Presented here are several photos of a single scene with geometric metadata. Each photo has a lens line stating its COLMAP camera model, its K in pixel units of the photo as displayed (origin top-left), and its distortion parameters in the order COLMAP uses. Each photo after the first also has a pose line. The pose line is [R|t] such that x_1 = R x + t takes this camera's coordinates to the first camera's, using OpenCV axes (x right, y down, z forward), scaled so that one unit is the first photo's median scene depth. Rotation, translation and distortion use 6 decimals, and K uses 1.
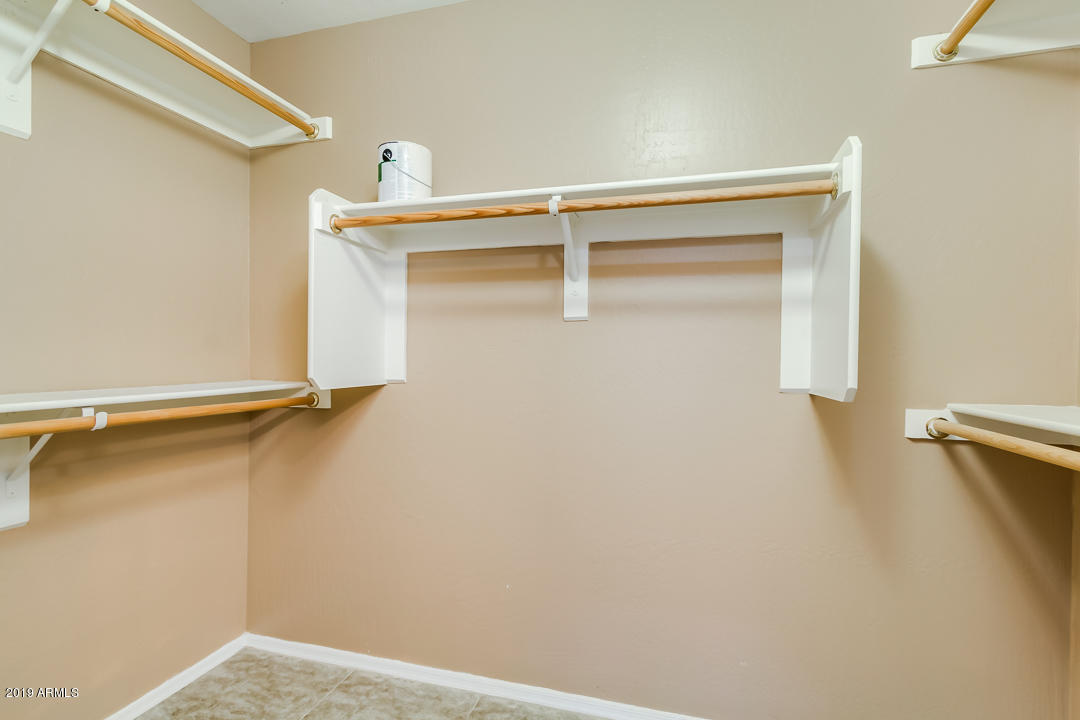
lens RADIAL K [[498.5, 0, 543.1], [0, 498.5, 357.0], [0, 0, 1]] dist [0.005105, -0.001600]
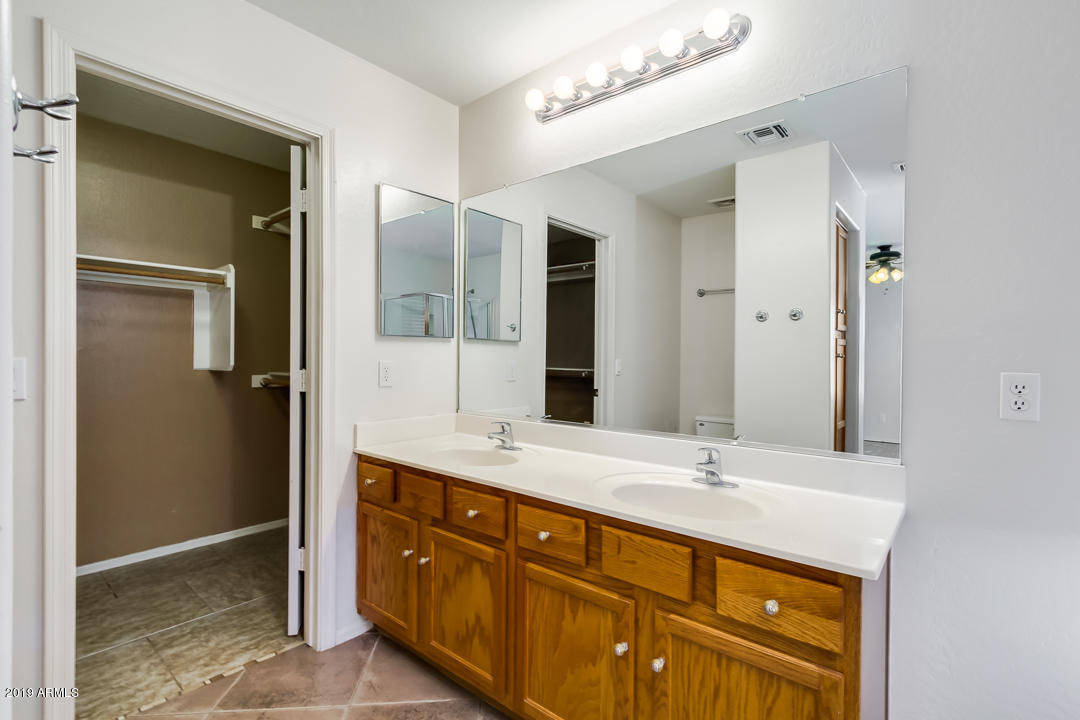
lens RADIAL K [[498.5, 0, 538.8], [0, 498.5, 358.7], [0, 0, 1]] dist [0.005105, -0.001600]
pose [[0.410671, -0.011716, 0.911708, -0.840410], [0.007873, 0.999926, 0.009303, 0.014394], [-0.911750, 0.003357, 0.410732, -1.165129]]
